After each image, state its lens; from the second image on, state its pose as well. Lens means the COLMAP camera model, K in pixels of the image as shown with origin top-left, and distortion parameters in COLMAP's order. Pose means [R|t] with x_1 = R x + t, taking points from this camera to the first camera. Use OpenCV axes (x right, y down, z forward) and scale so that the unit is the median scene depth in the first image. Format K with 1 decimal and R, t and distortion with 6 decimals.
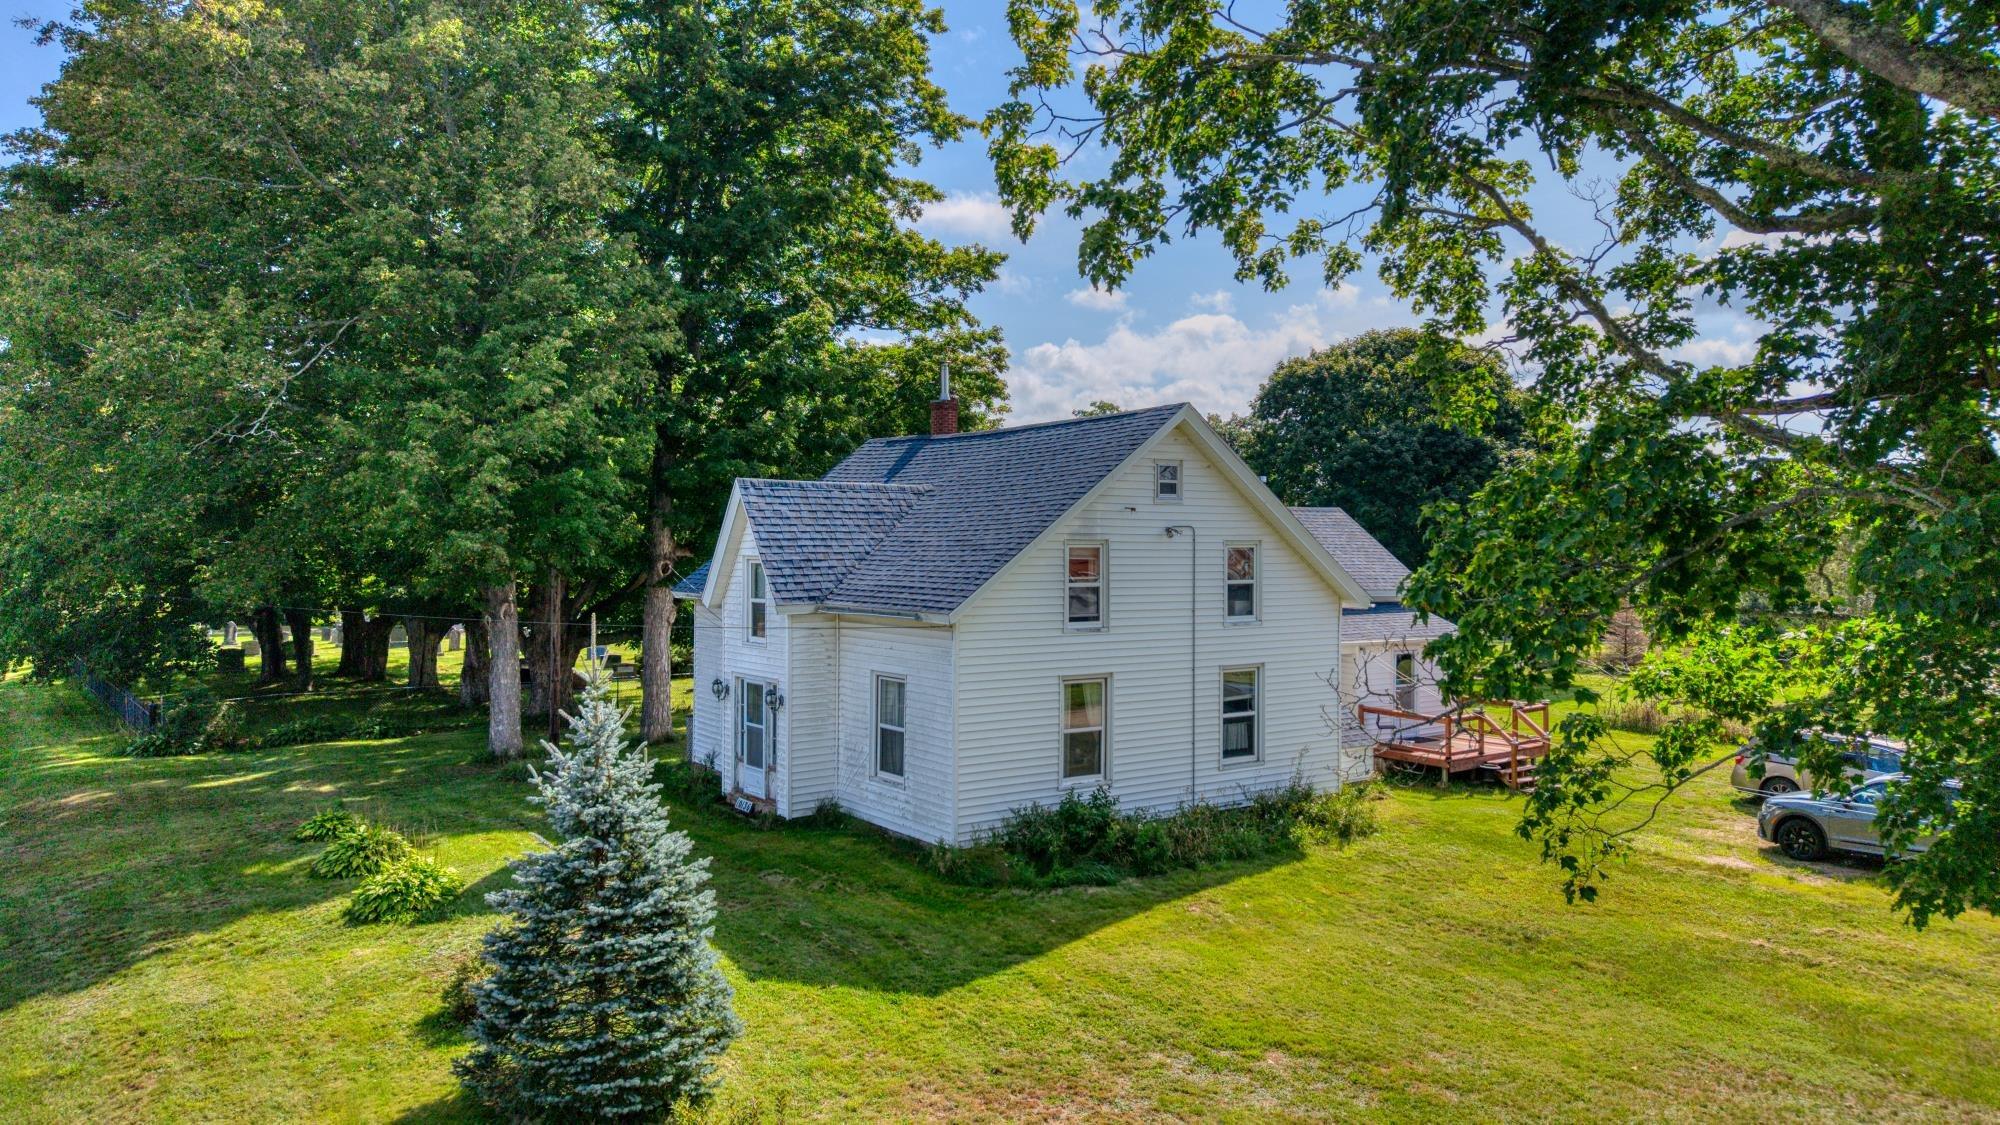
lens RADIAL K [[1318.7, 0, 995.4], [0, 1318.7, 574.2], [0, 0, 1]] dist [0.071482, -0.081160]
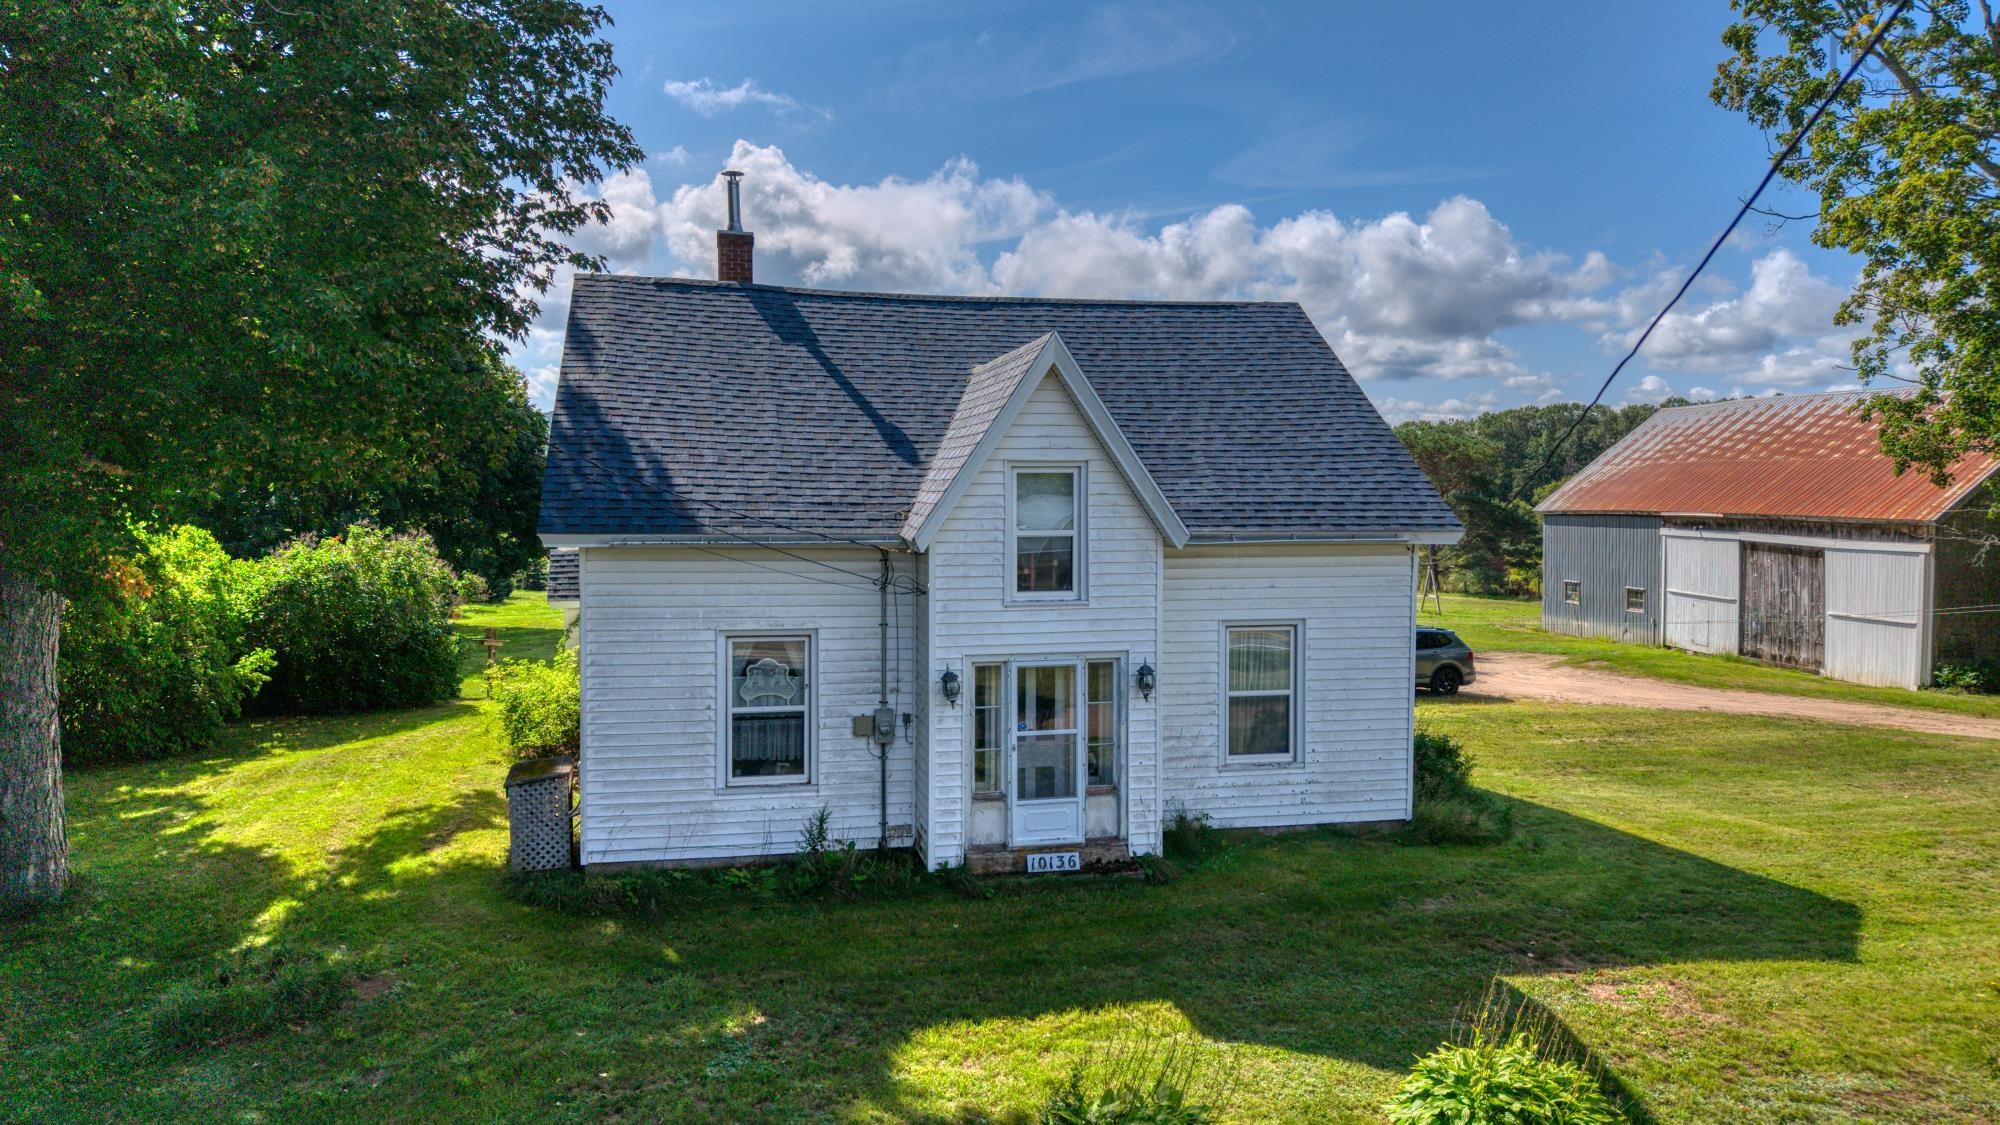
lens RADIAL K [[1331.0, 0, 1000.0], [0, 1331.0, 562.5], [0, 0, 1]] dist [0.065098, -0.078060]
pose [[0.399560, -0.049419, 0.915374, -0.791946], [0.017336, 0.998775, 0.046354, 0.004796], [-0.916543, -0.002652, 0.399927, 0.802496]]
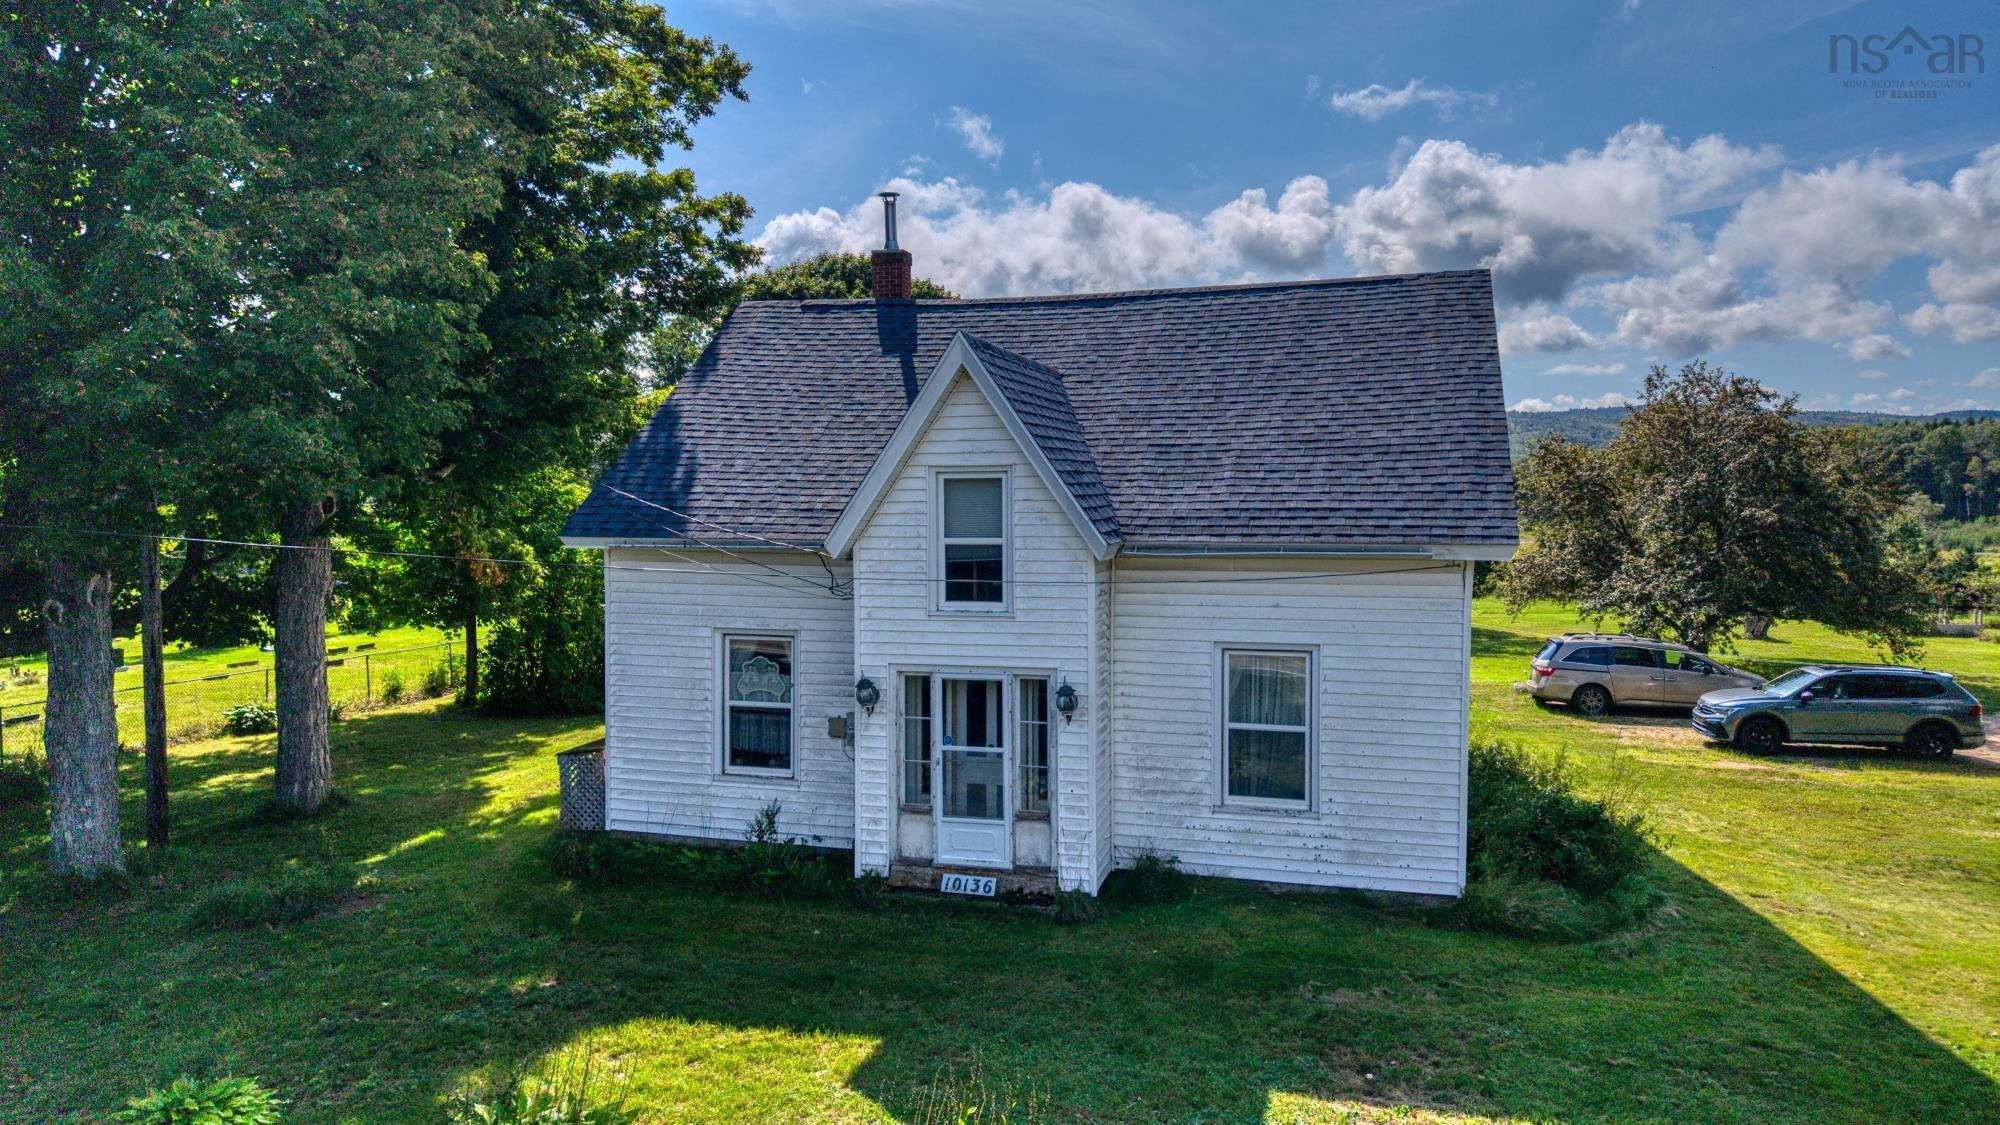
lens RADIAL K [[1331.0, 0, 1000.0], [0, 1331.0, 562.5], [0, 0, 1]] dist [0.065098, -0.078060]
pose [[0.795902, -0.034087, 0.604465, -0.554200], [0.017385, 0.999289, 0.033461, 0.010529], [-0.605176, -0.016123, 0.795928, 0.537938]]
